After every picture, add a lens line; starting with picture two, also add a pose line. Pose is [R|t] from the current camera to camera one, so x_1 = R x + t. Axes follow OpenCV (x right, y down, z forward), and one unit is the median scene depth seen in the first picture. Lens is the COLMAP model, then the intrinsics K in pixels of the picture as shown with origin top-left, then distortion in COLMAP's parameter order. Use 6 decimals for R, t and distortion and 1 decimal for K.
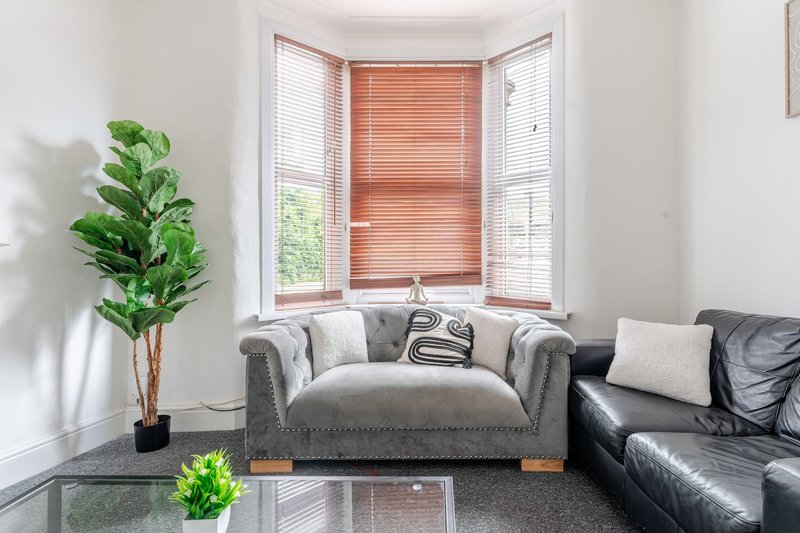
lens RADIAL K [[393.5, 0, 398.8], [0, 393.5, 252.7], [0, 0, 1]] dist [0.001477, -0.002120]
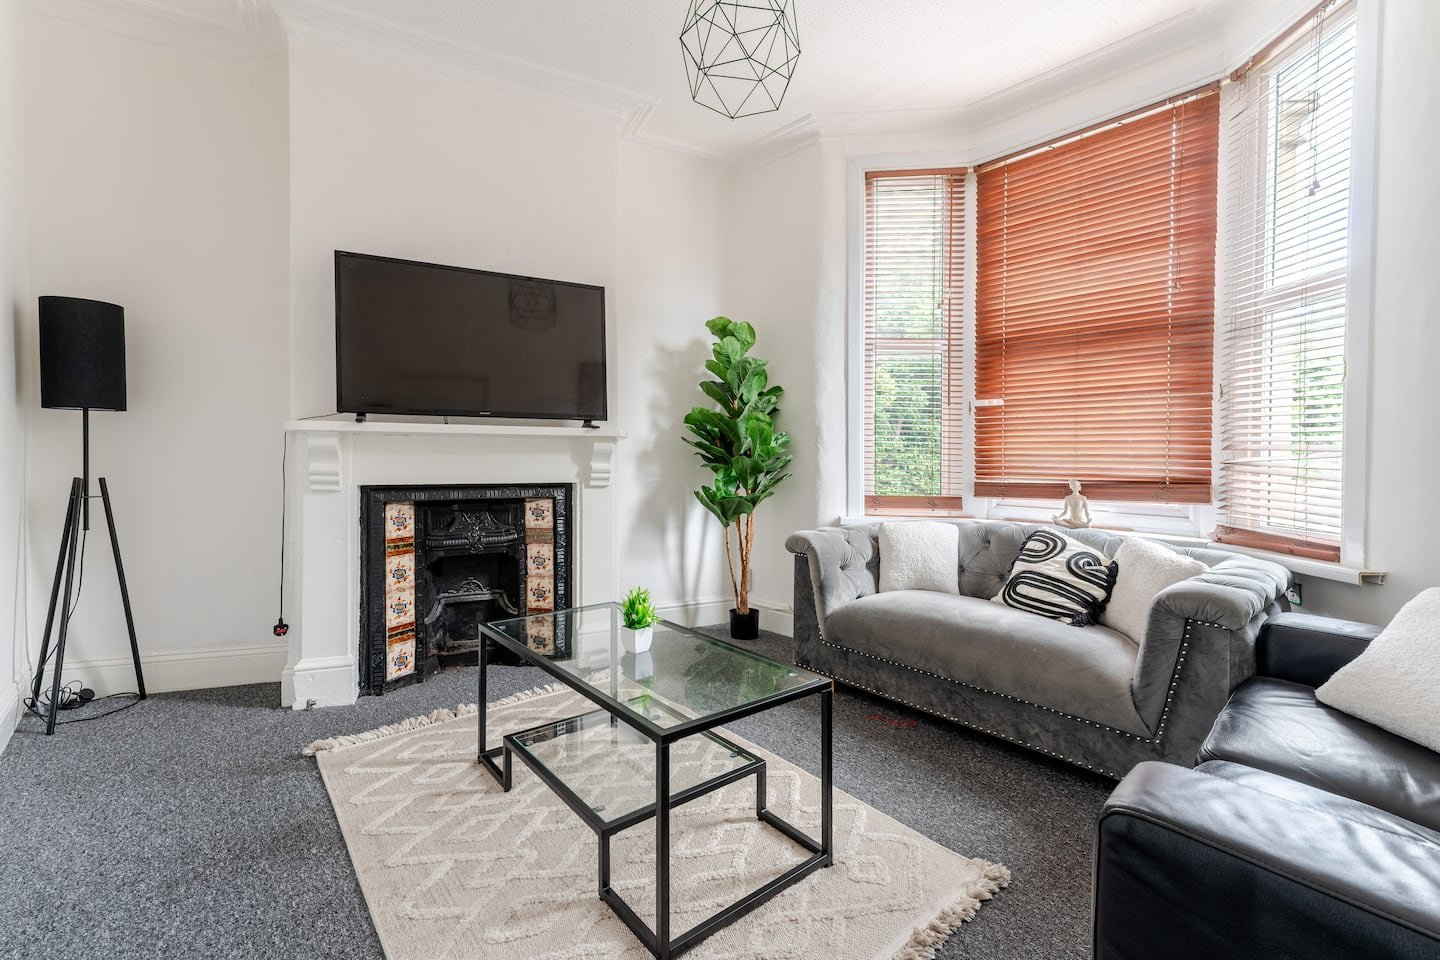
lens RADIAL K [[638.5, 0, 721.8], [0, 638.5, 462.0], [0, 0, 1]] dist [-0.000861, -0.000140]
pose [[0.649008, 0.021901, -0.760466, 0.555071], [-0.001452, 0.999619, 0.027550, 0.002096], [0.760780, -0.016776, 0.648793, -0.091505]]
